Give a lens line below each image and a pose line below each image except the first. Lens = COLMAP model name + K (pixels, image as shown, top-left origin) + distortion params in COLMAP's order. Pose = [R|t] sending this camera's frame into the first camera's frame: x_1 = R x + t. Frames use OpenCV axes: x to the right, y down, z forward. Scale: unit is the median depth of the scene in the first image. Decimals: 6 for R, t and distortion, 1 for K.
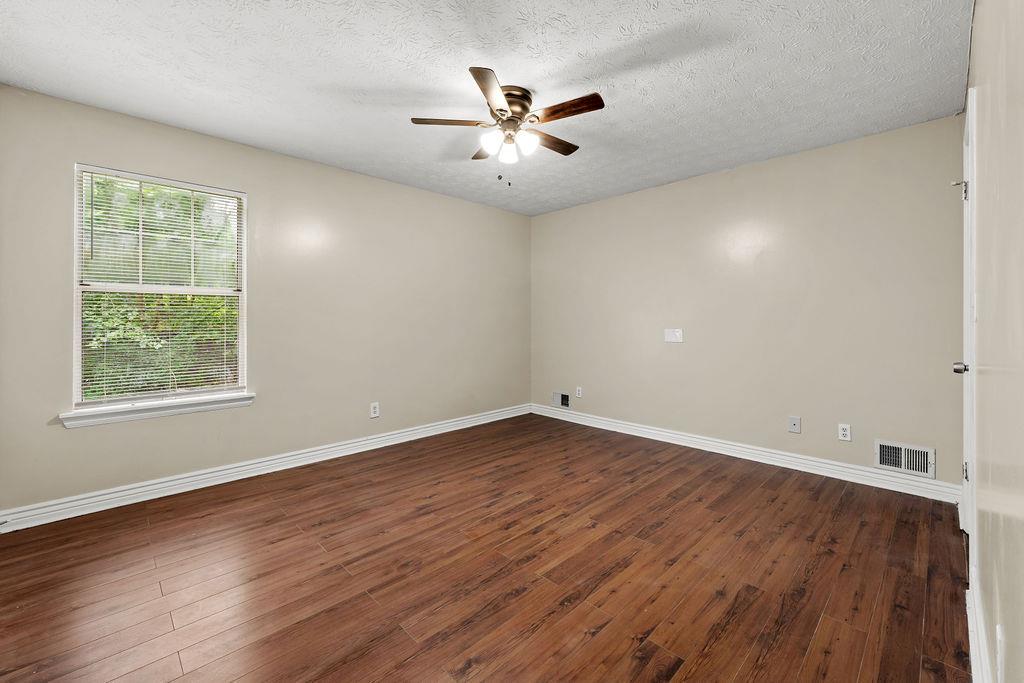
lens RADIAL K [[419.8, 0, 507.0], [0, 419.8, 319.5], [0, 0, 1]] dist [0.000390, -0.000122]
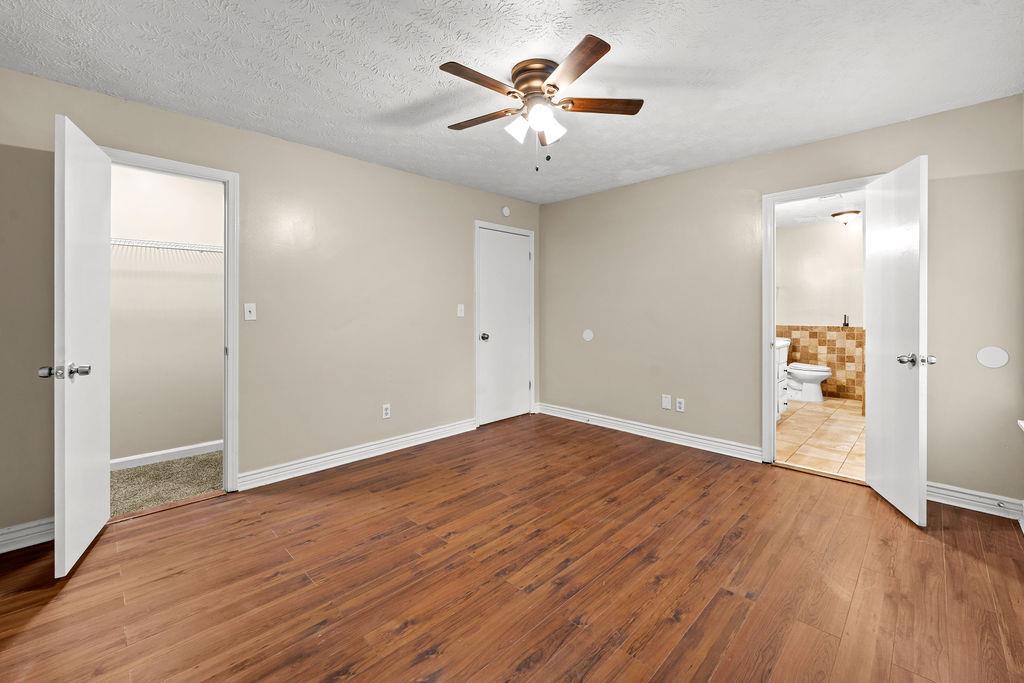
lens RADIAL K [[422.9, 0, 510.7], [0, 422.9, 312.9], [0, 0, 1]] dist [0.001289, -0.000065]
pose [[-0.999772, 0.002753, -0.021155, 0.073193], [0.002688, 0.999992, 0.003116, -0.015477], [0.021163, 0.003058, -0.999771, 1.717759]]
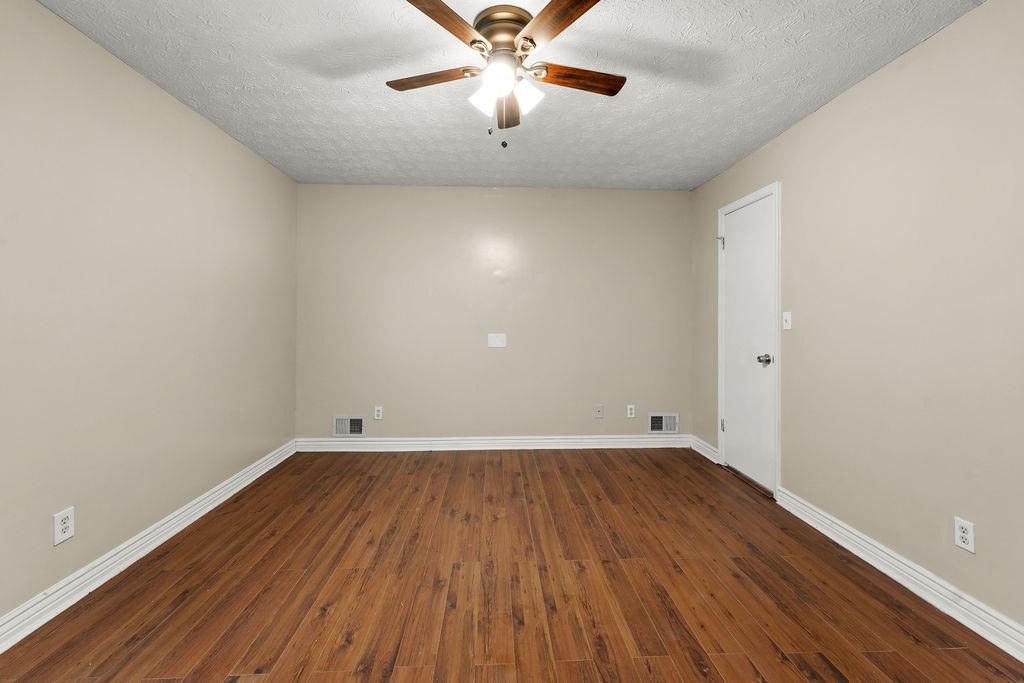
lens RADIAL K [[422.9, 0, 510.7], [0, 422.9, 312.9], [0, 0, 1]] dist [0.001289, -0.000065]
pose [[0.663104, 0.014120, 0.748394, -0.483027], [-0.004121, 0.999876, -0.015214, -0.016807], [-0.748516, 0.007004, 0.663080, 0.458336]]
